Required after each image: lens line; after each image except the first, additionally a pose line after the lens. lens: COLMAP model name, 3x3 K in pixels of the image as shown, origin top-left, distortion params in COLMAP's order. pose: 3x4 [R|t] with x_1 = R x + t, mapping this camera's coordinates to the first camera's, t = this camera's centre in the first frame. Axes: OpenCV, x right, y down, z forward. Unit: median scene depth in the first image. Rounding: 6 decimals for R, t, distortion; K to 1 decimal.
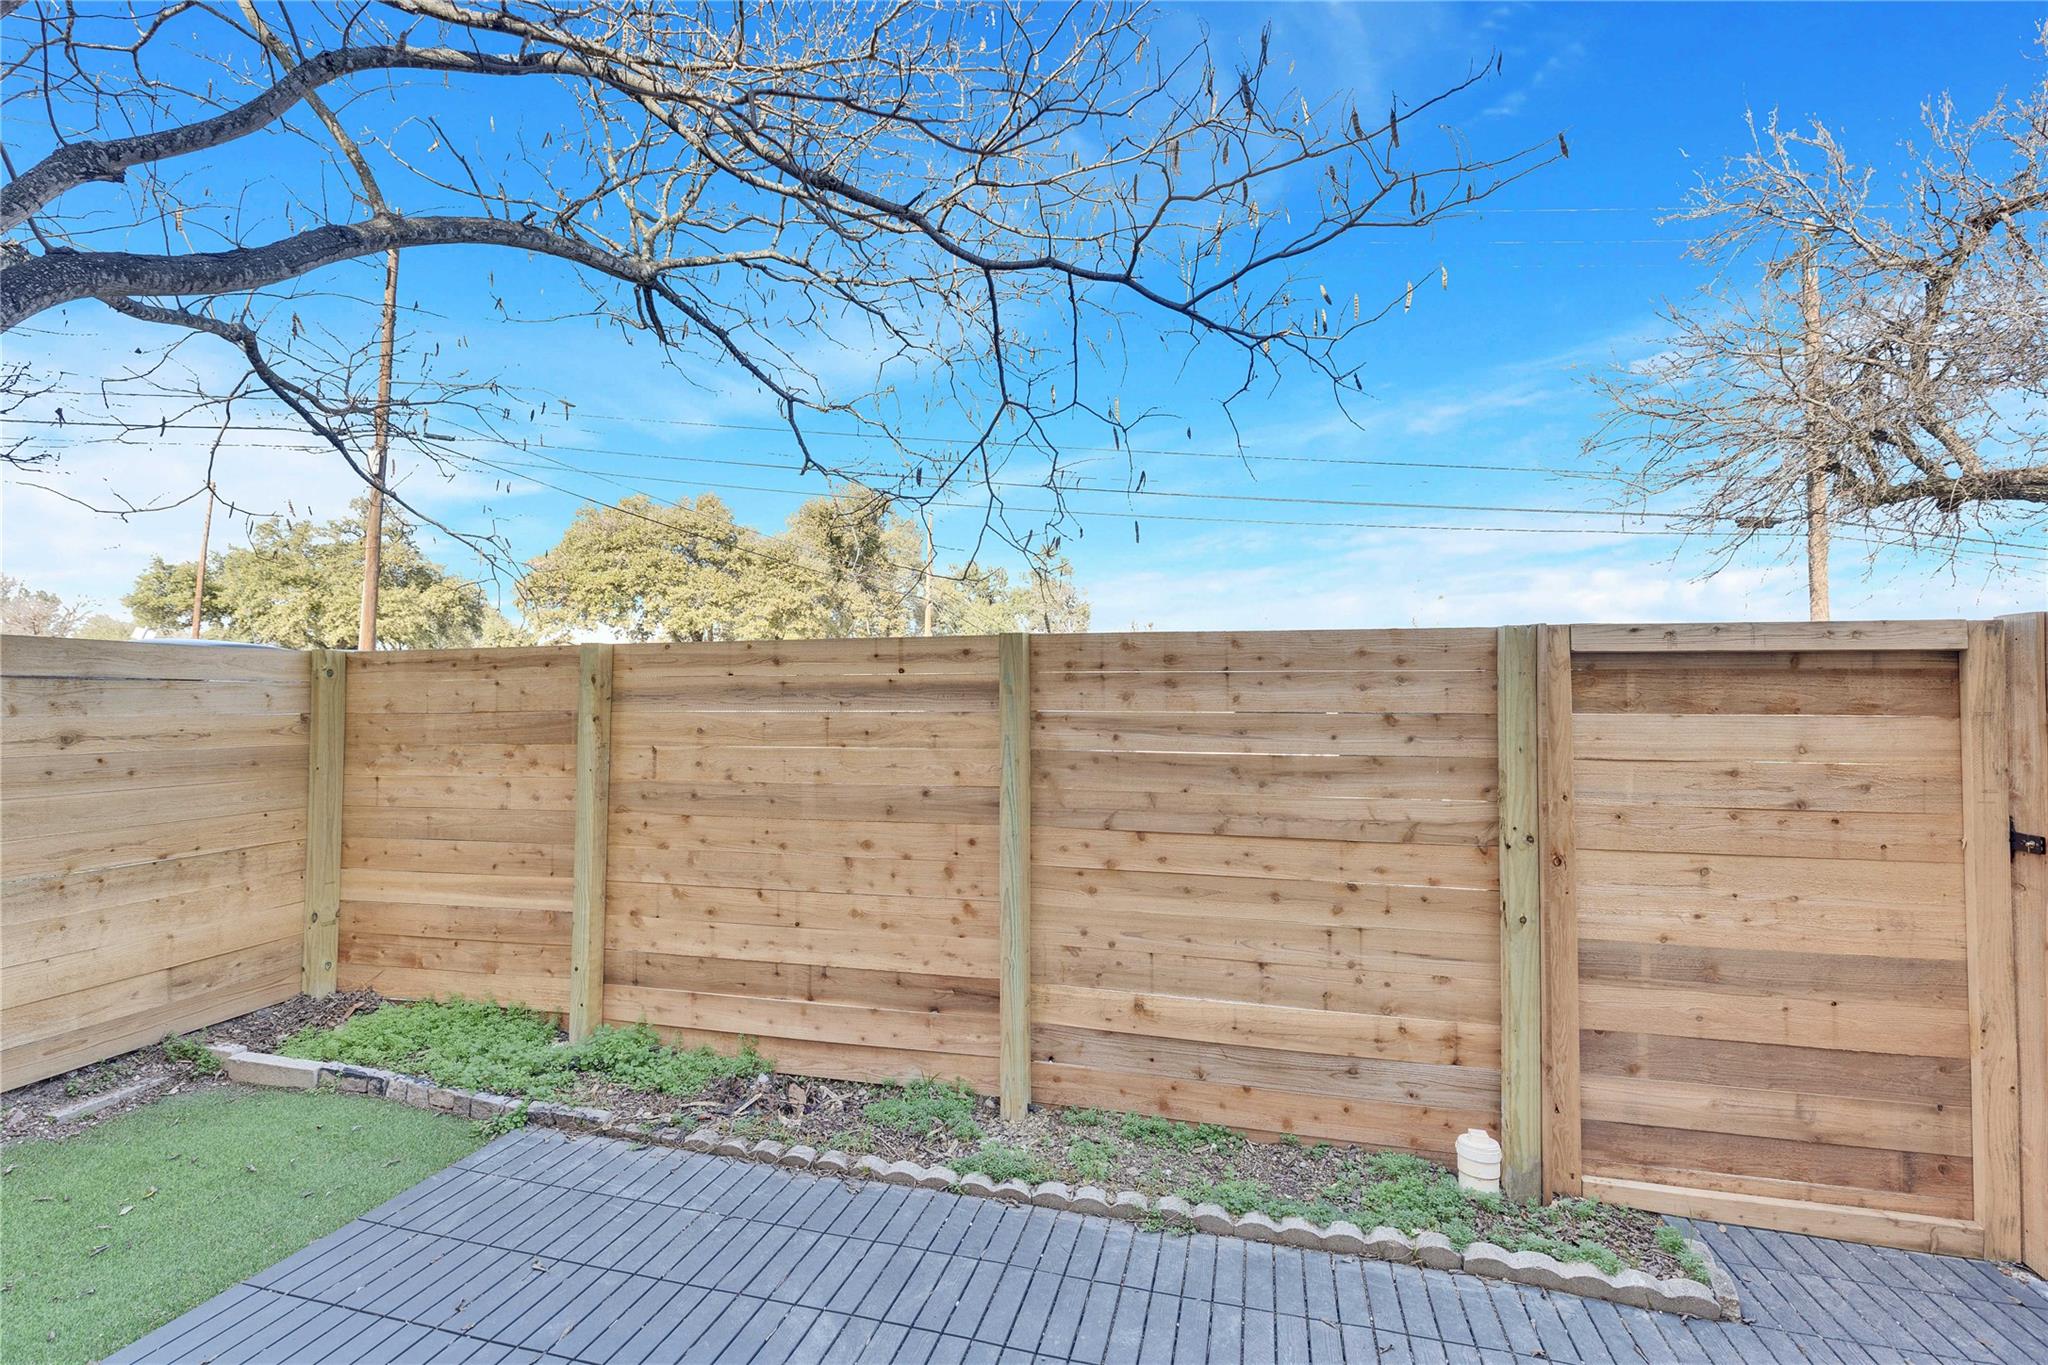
lens RADIAL K [[913.4, 0, 1034.1], [0, 913.4, 676.8], [0, 0, 1]] dist [0.000660, -0.000447]
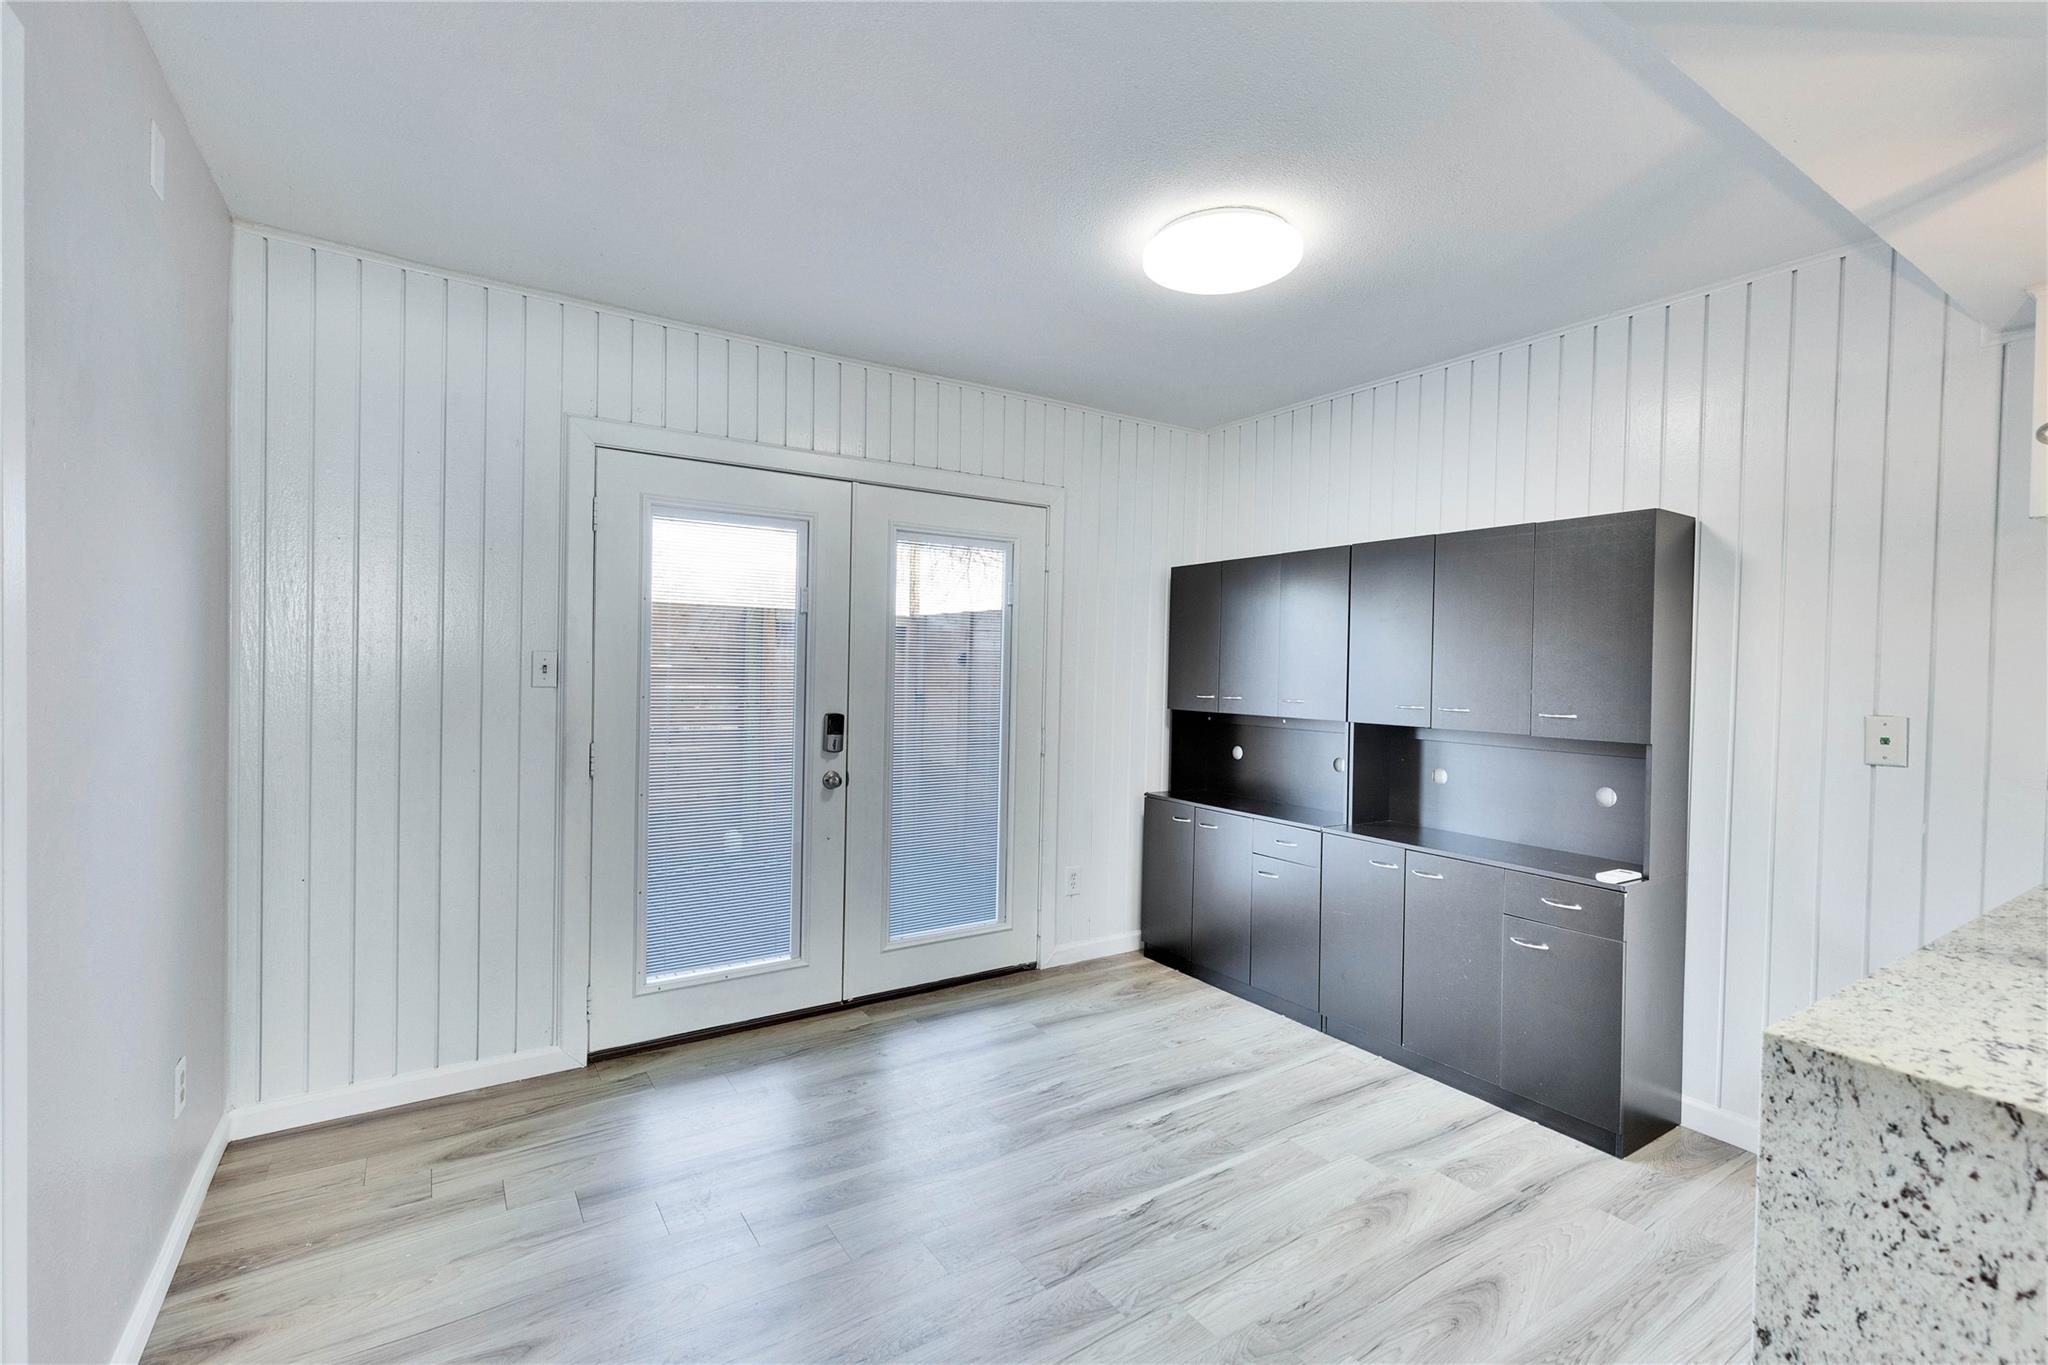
lens RADIAL K [[902.6, 0, 1042.7], [0, 902.6, 677.2], [0, 0, 1]] dist [0.001895, -0.000716]
pose [[0.673484, -0.002392, 0.739198, -0.529078], [-0.040648, 0.998362, 0.040266, -0.002324], [-0.738083, -0.057165, 0.672284, -0.854521]]
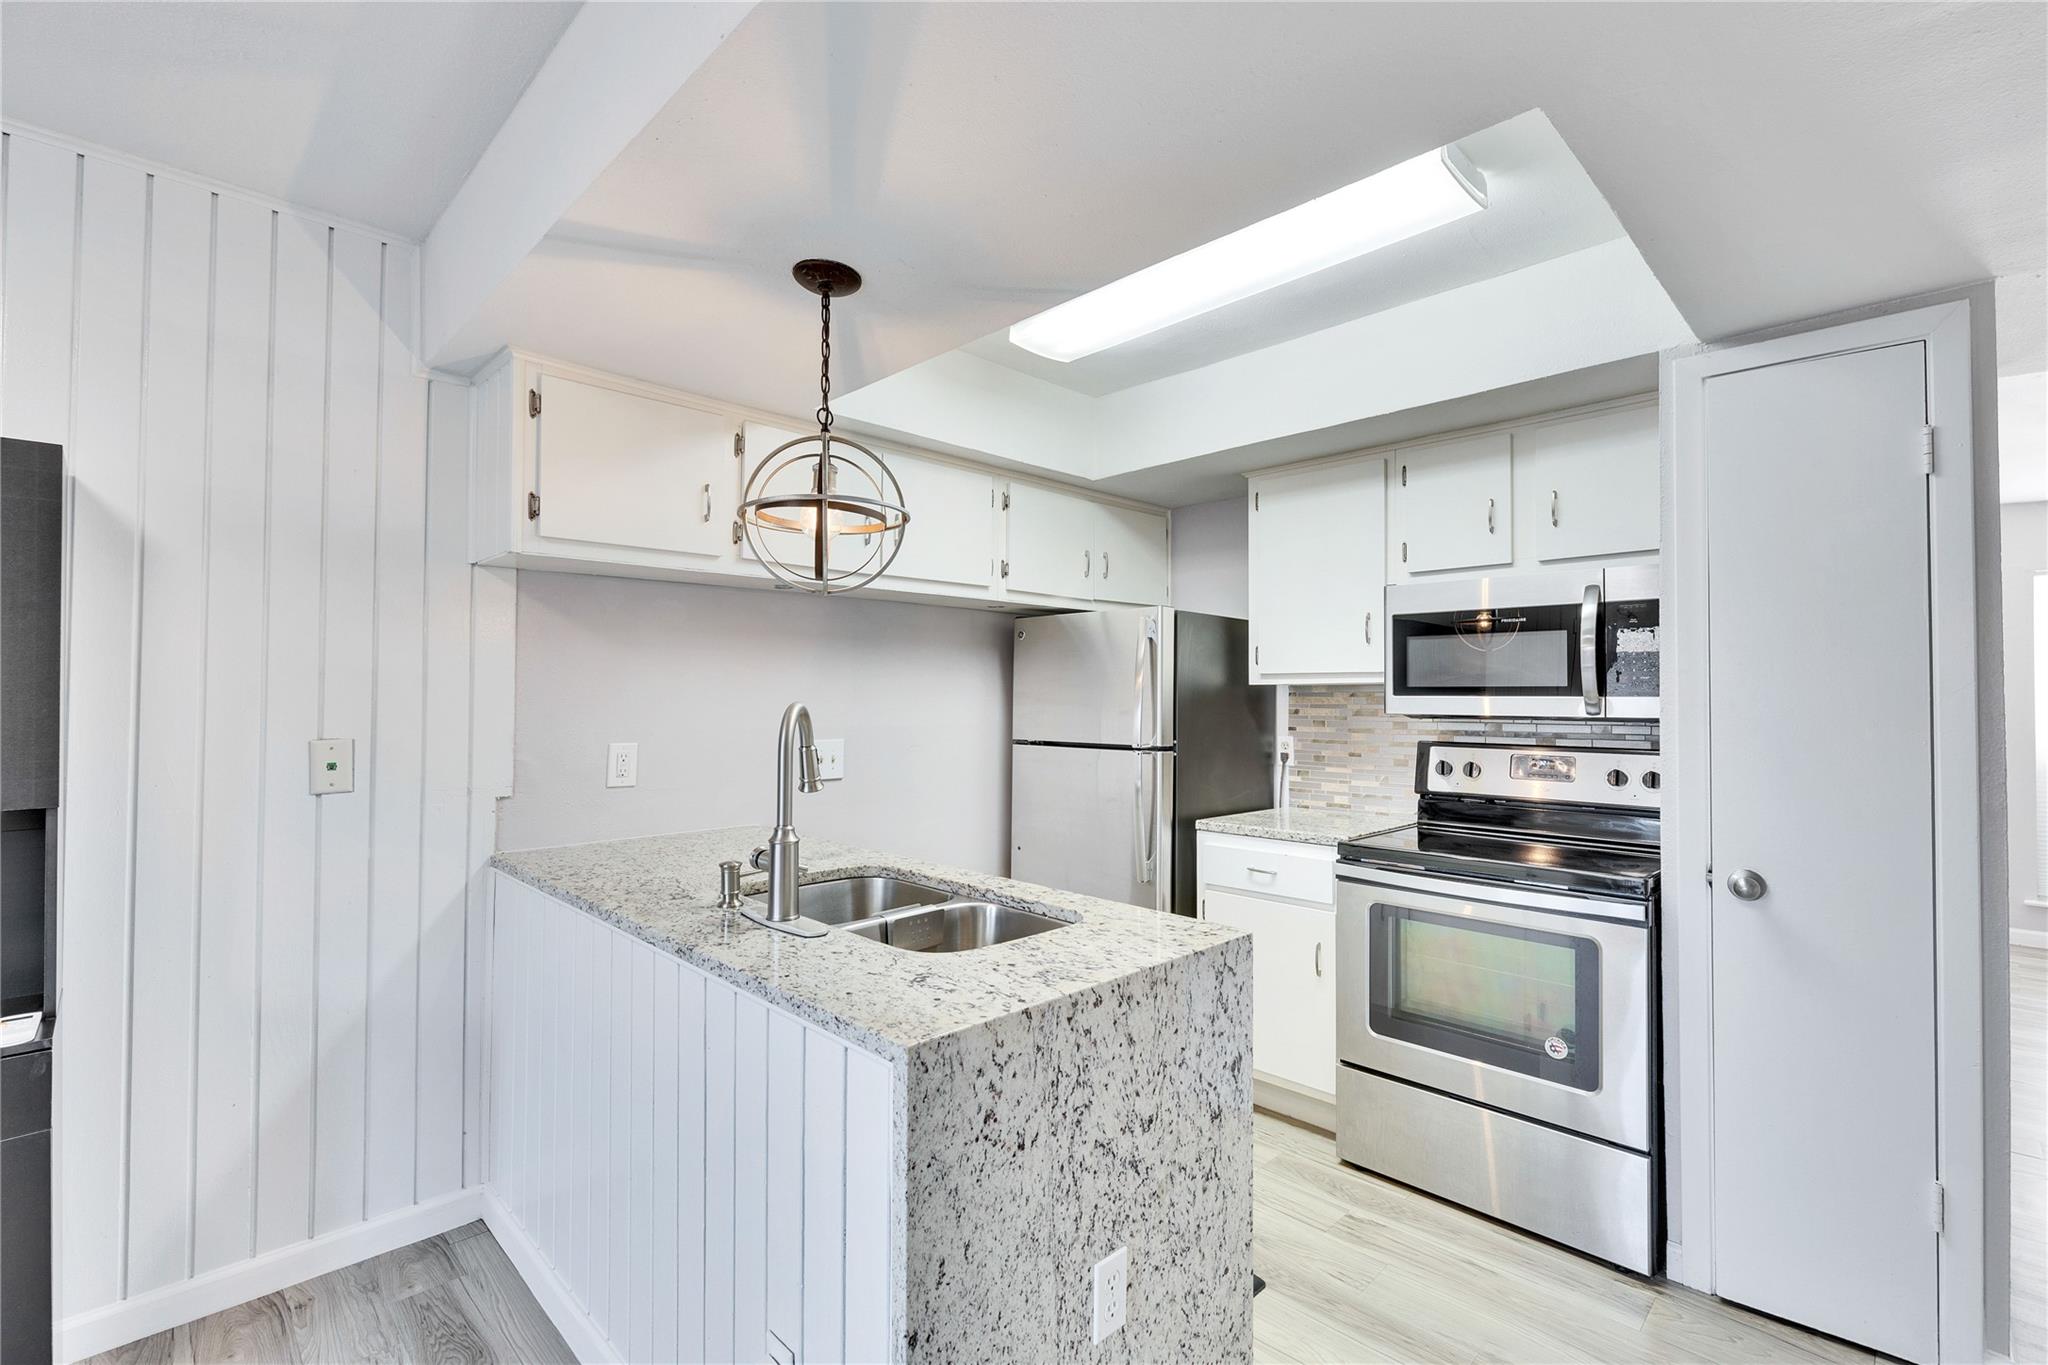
lens RADIAL K [[910.4, 0, 1034.2], [0, 910.4, 682.1], [0, 0, 1]] dist [0.000351, -0.000231]
pose [[-0.856643, 0.003090, 0.515901, -0.342785], [-0.021232, 0.998924, -0.041239, 0.004643], [-0.515473, -0.046281, -0.855655, -0.584008]]
